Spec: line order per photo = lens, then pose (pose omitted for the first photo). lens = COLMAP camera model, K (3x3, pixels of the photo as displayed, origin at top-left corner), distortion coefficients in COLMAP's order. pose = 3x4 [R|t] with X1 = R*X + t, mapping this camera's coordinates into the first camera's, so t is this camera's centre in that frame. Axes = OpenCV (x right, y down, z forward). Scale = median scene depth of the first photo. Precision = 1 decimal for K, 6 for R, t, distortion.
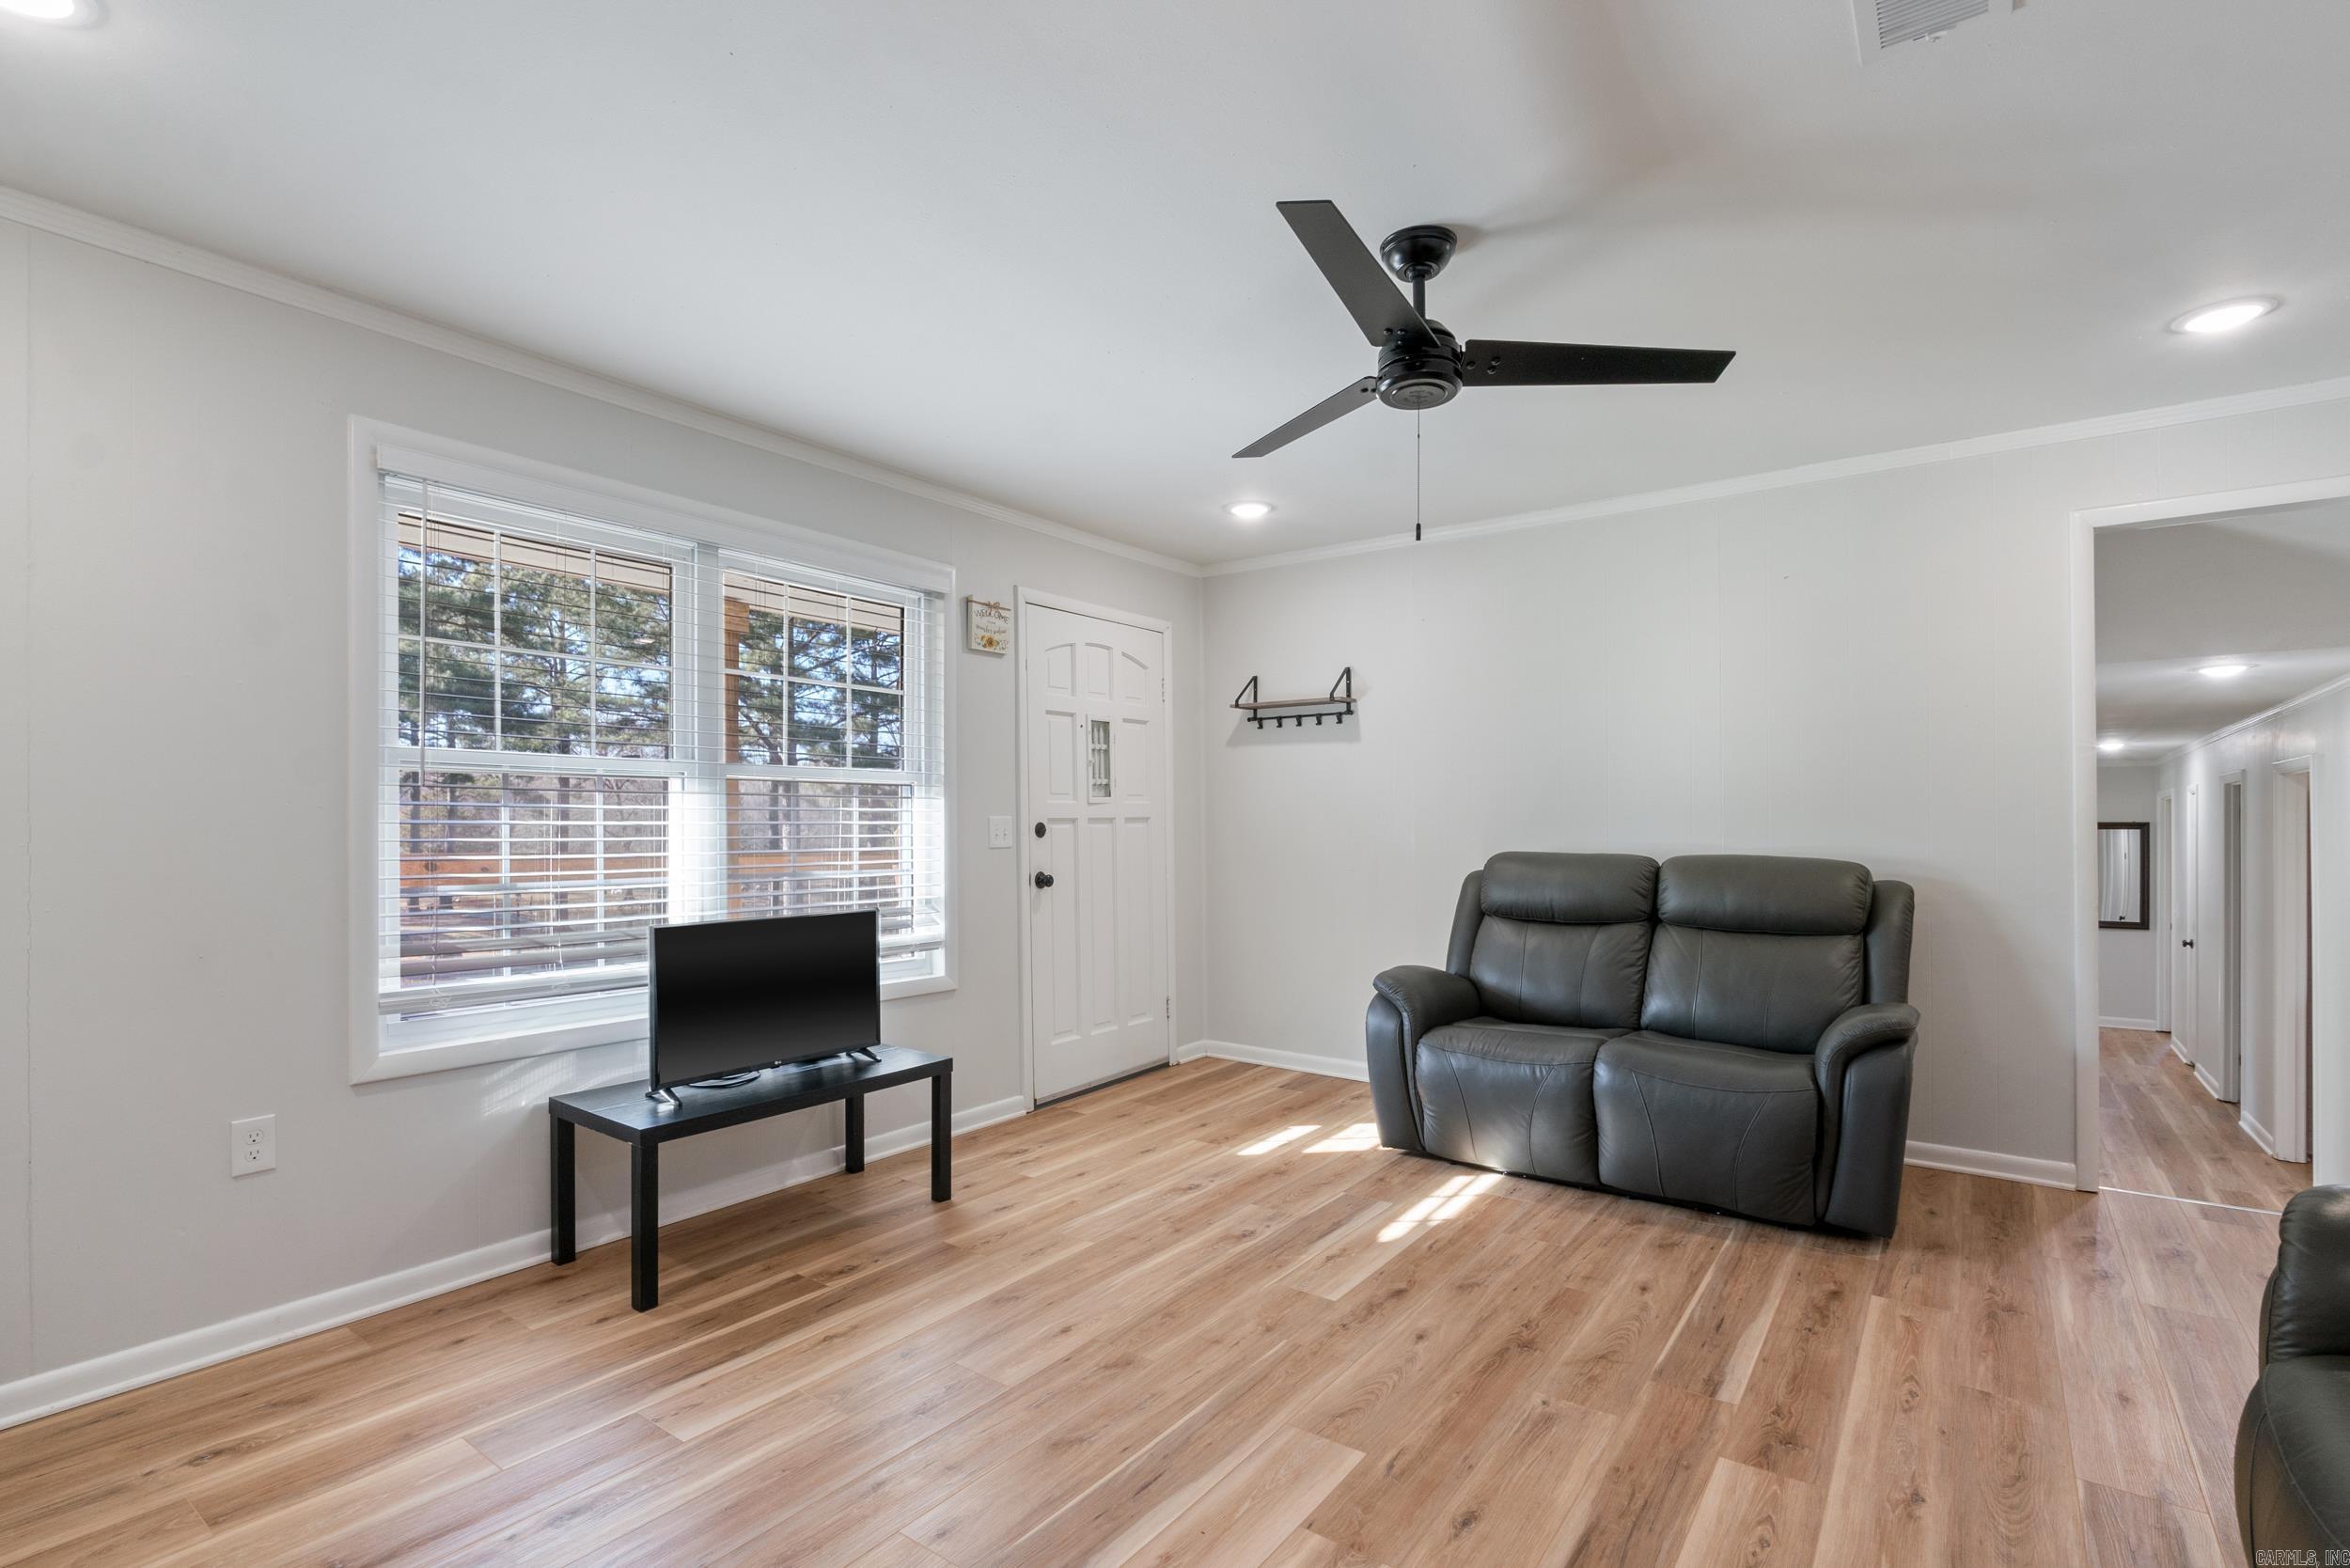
lens RADIAL K [[1103.2, 0, 1194.5], [0, 1103.2, 813.2], [0, 0, 1]] dist [-0.009605, 0.001352]
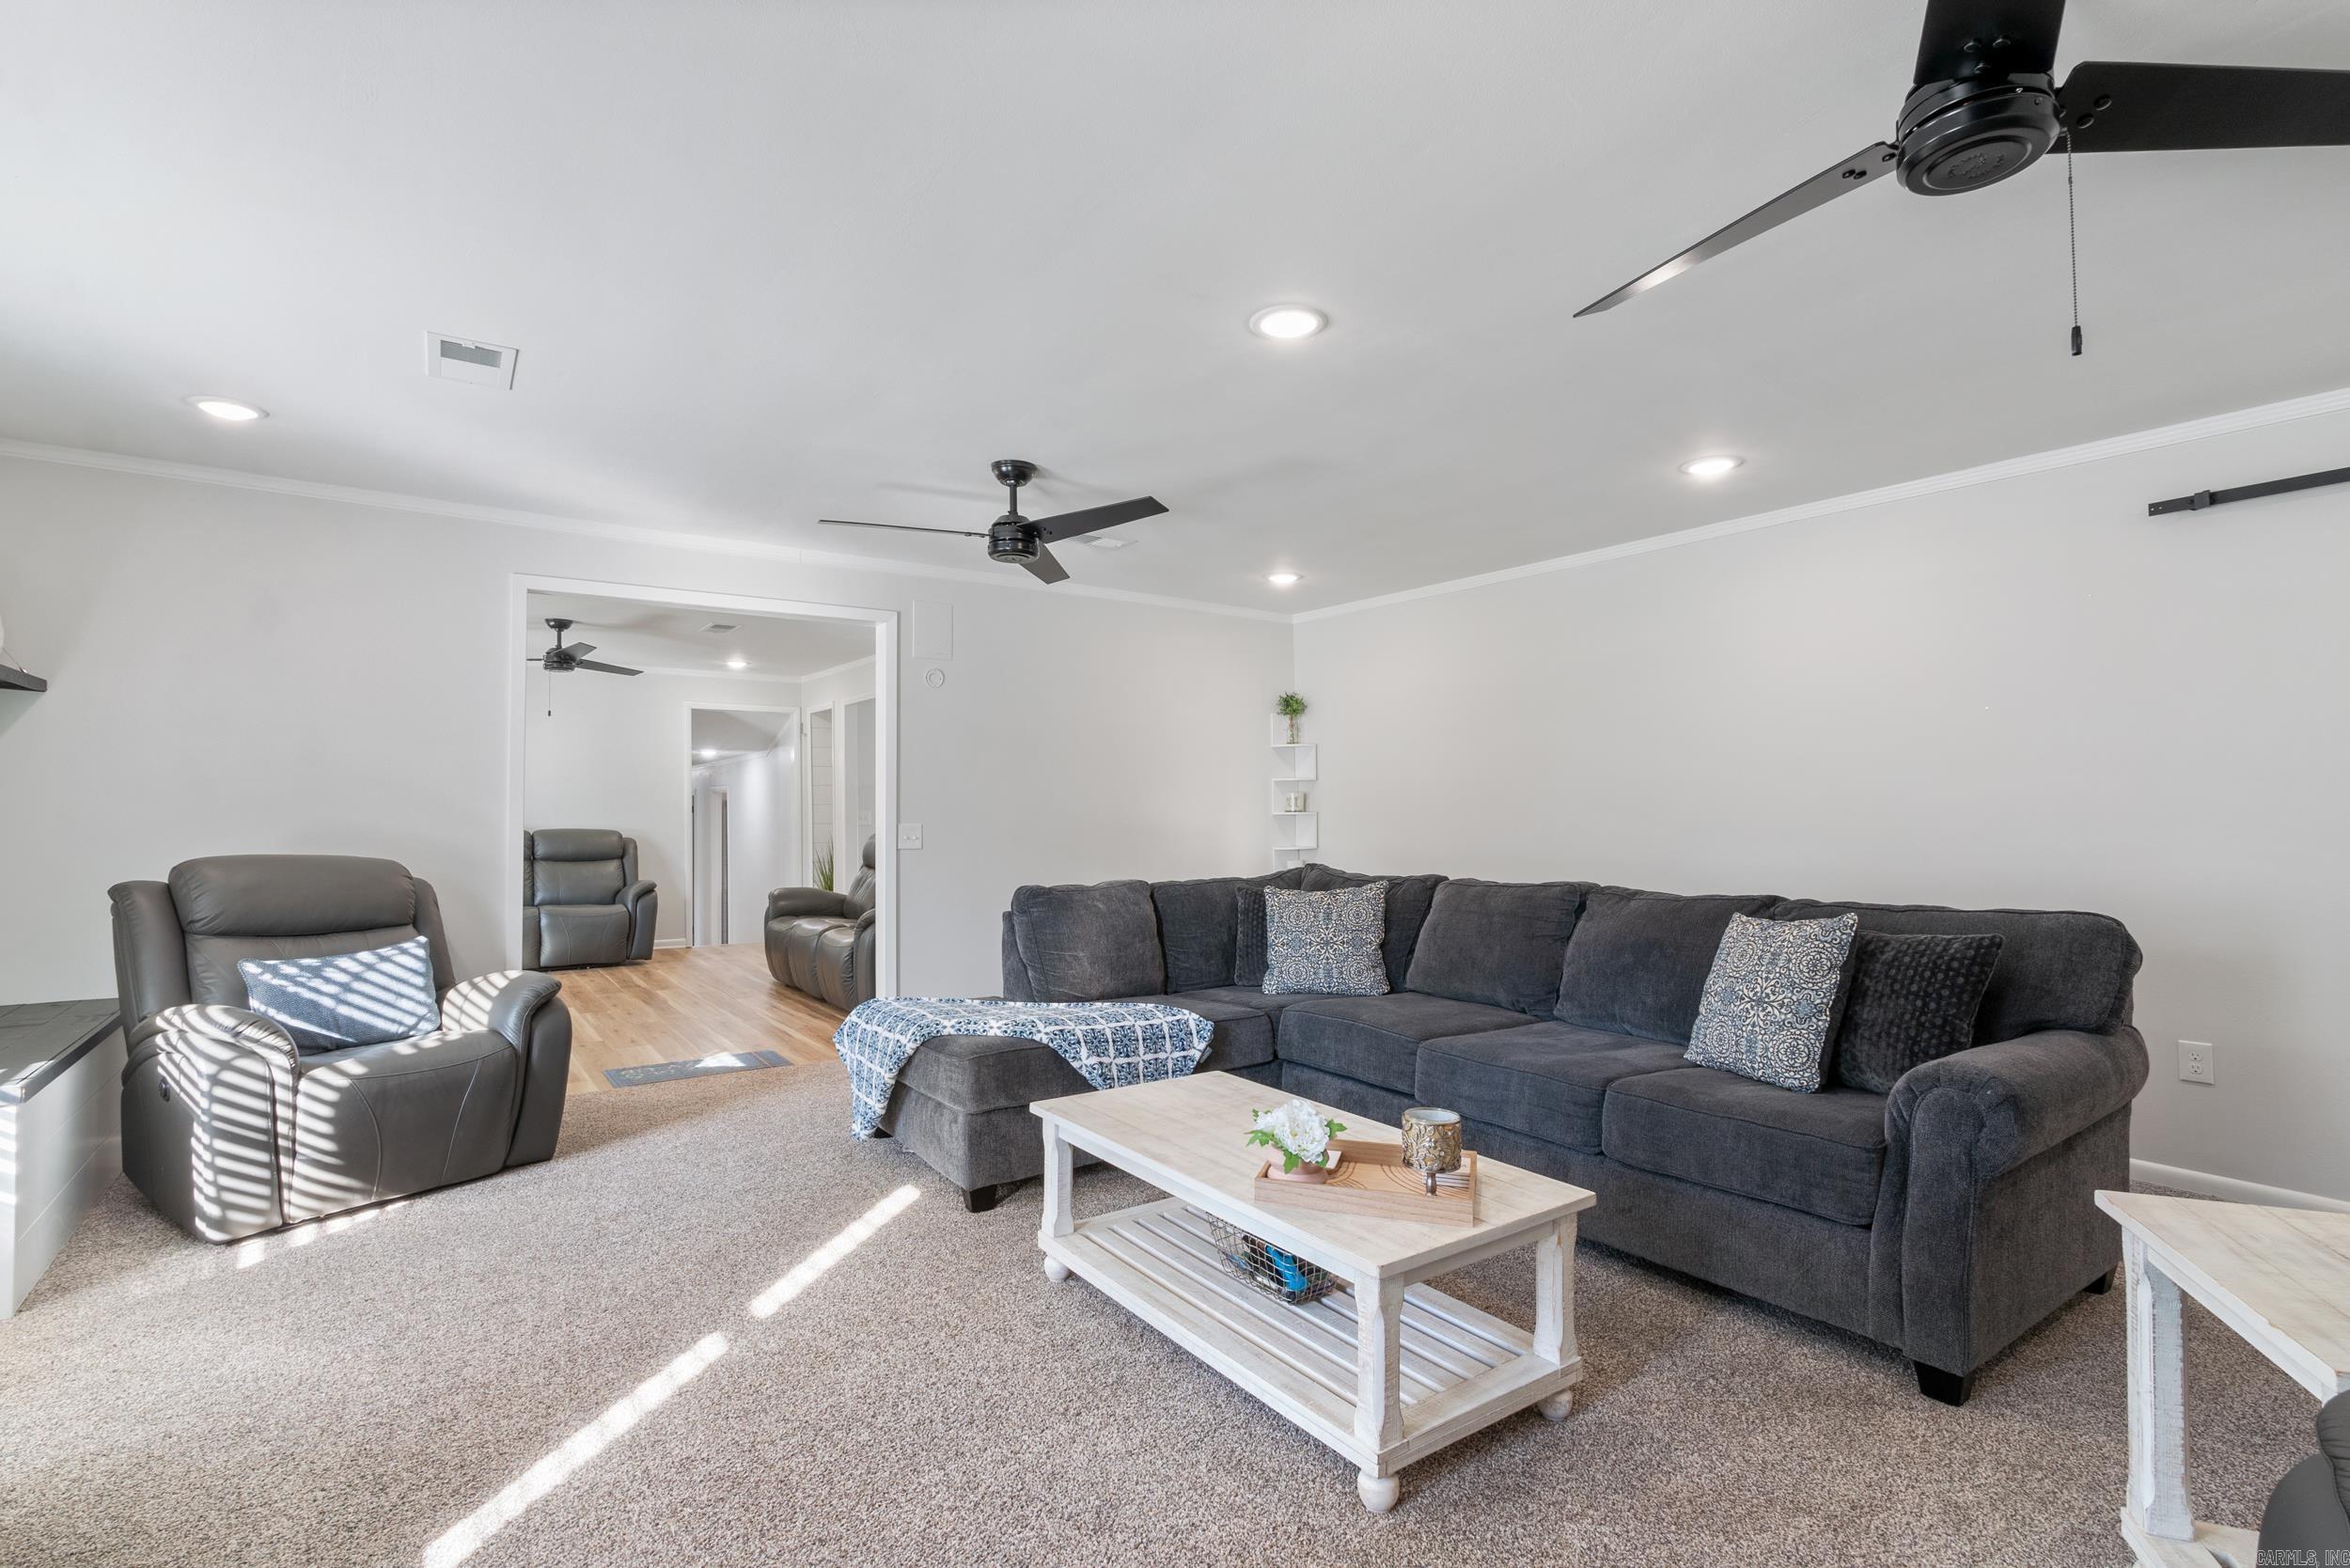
lens RADIAL K [[1074.2, 0, 1176.5], [0, 1074.2, 794.9], [0, 0, 1]] dist [-0.009481, -0.000643]
pose [[0.305612, 0.018260, 0.951981, -1.389096], [-0.016096, 0.999772, -0.014010, -0.025170], [-0.952020, -0.011041, 0.305837, -1.001094]]
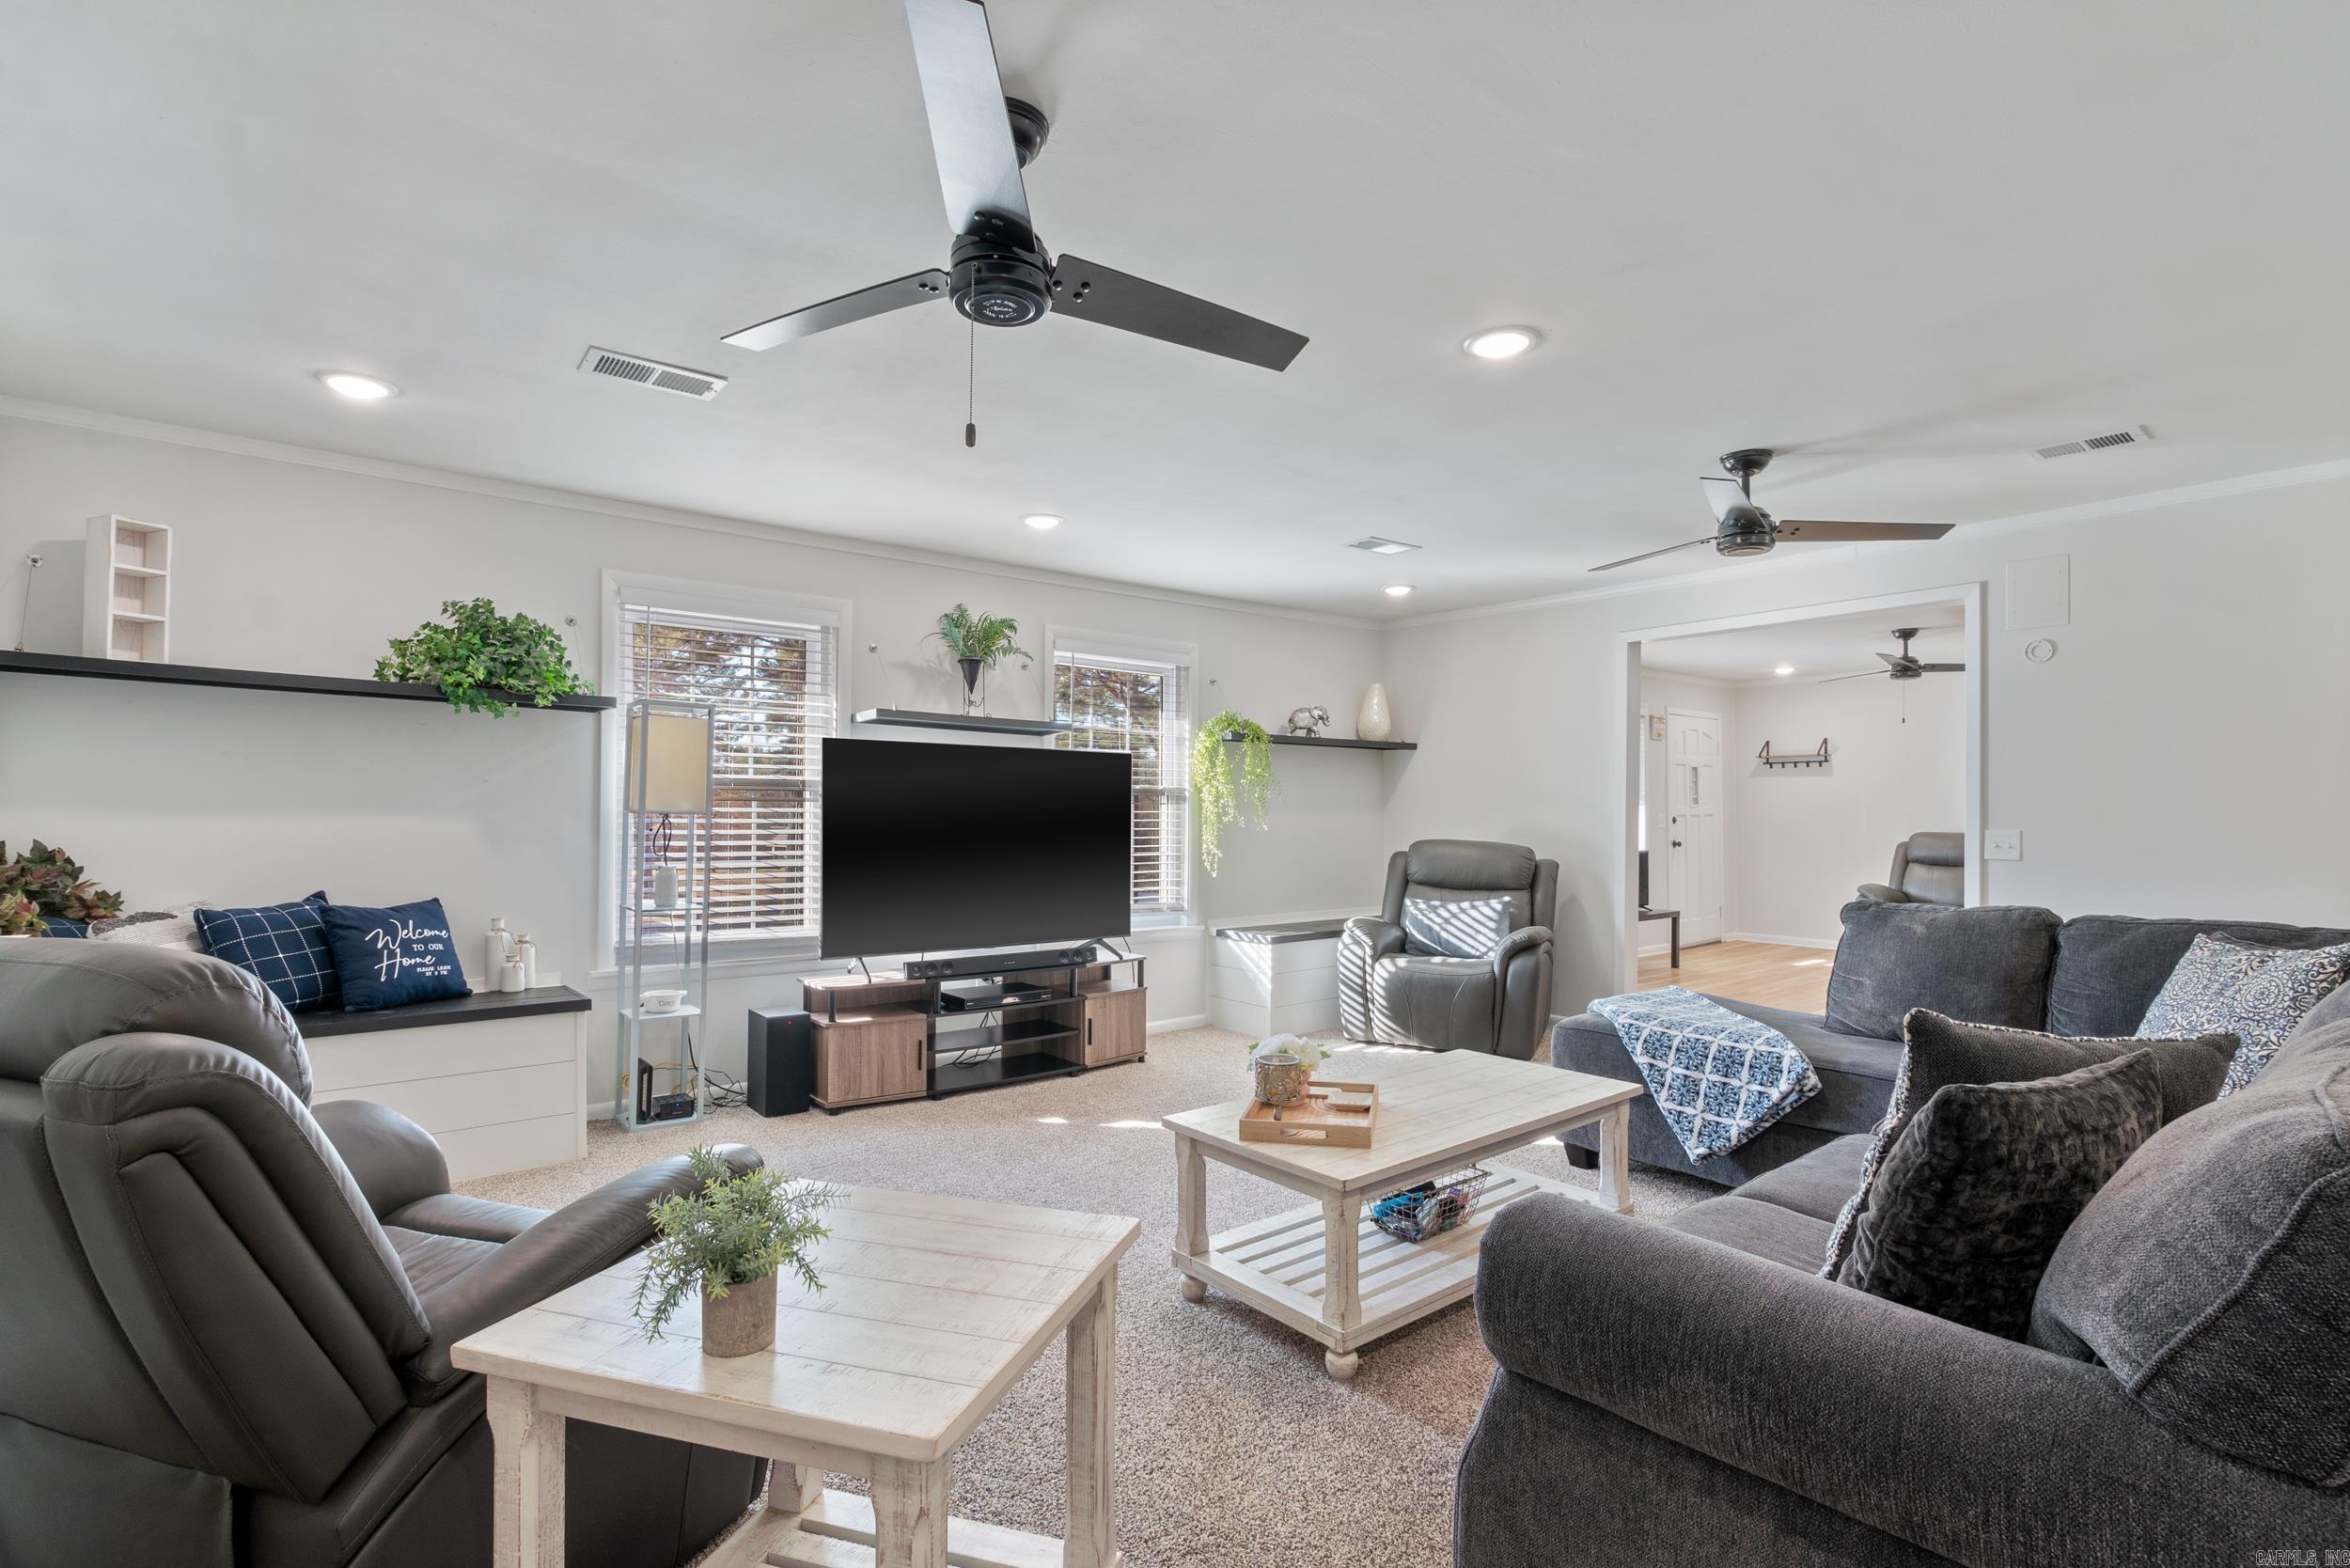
lens RADIAL K [[1103.2, 0, 1194.5], [0, 1103.2, 813.2], [0, 0, 1]] dist [-0.009605, 0.001352]
pose [[0.977985, 0.006773, -0.208565, -0.770018], [-0.003604, 0.999872, 0.015572, -0.035645], [0.208644, -0.014477, 0.977885, -1.618435]]
